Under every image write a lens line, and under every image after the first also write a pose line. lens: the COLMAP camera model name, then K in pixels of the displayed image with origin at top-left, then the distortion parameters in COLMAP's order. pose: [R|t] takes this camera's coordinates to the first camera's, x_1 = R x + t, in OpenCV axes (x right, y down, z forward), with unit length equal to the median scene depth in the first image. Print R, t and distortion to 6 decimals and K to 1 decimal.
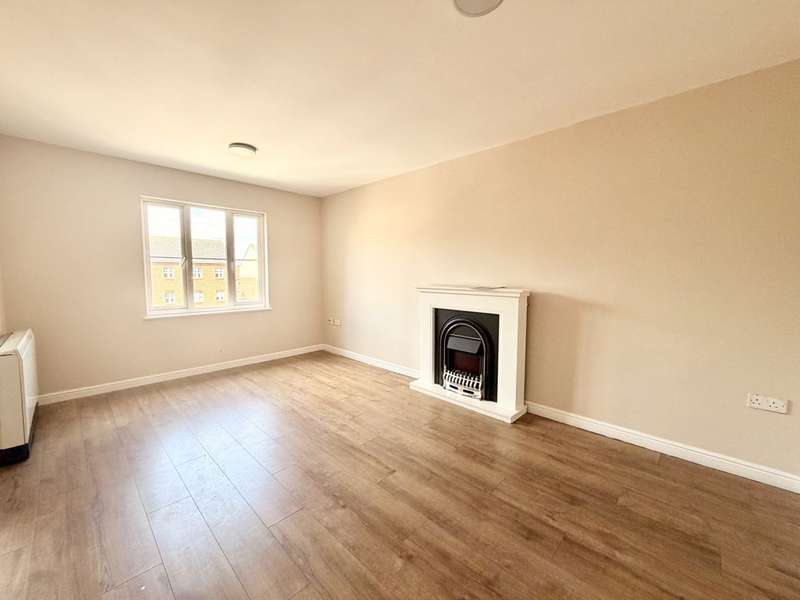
lens RADIAL K [[319.7, 0, 396.6], [0, 319.7, 297.9], [0, 0, 1]] dist [0.000988, -0.000179]
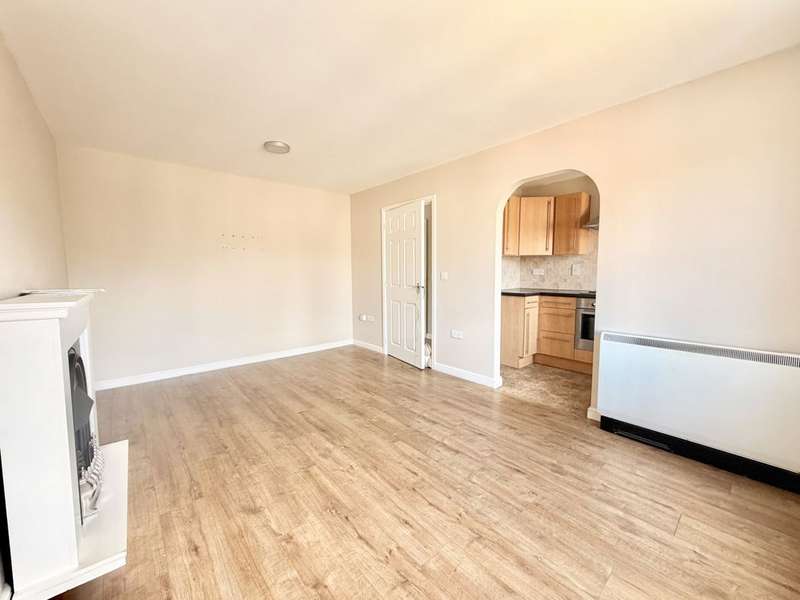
lens RADIAL K [[318.1, 0, 398.3], [0, 318.1, 299.6], [0, 0, 1]] dist [0.001562, -0.000184]
pose [[-0.996455, -0.005511, 0.083942, -0.382746], [0.008397, 0.986353, 0.164430, -0.112646], [-0.083702, 0.164552, -0.982811, 1.568449]]
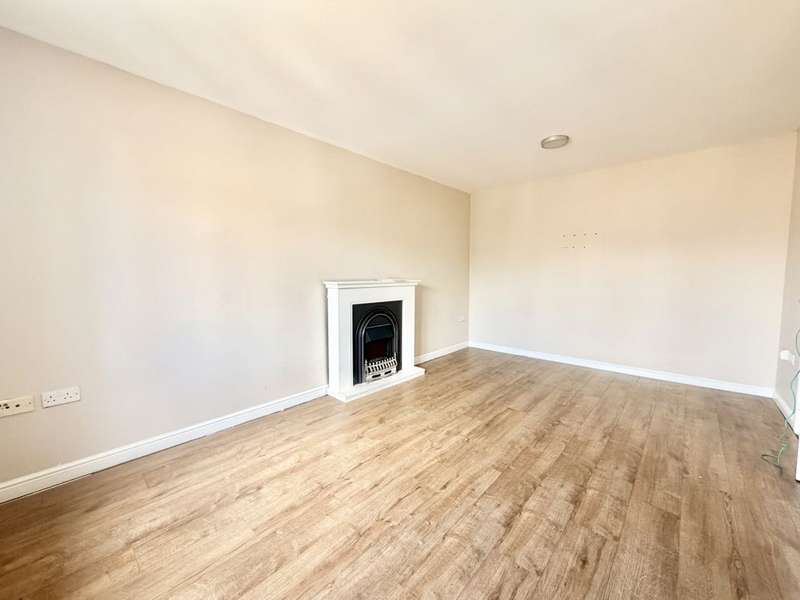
lens RADIAL K [[319.7, 0, 396.6], [0, 319.7, 297.9], [0, 0, 1]] dist [0.000988, -0.000179]
pose [[-0.026275, -0.077965, 0.996610, -0.952035], [0.079749, 0.993613, 0.079833, -0.062286], [-0.996469, 0.081576, -0.019889, 1.039347]]
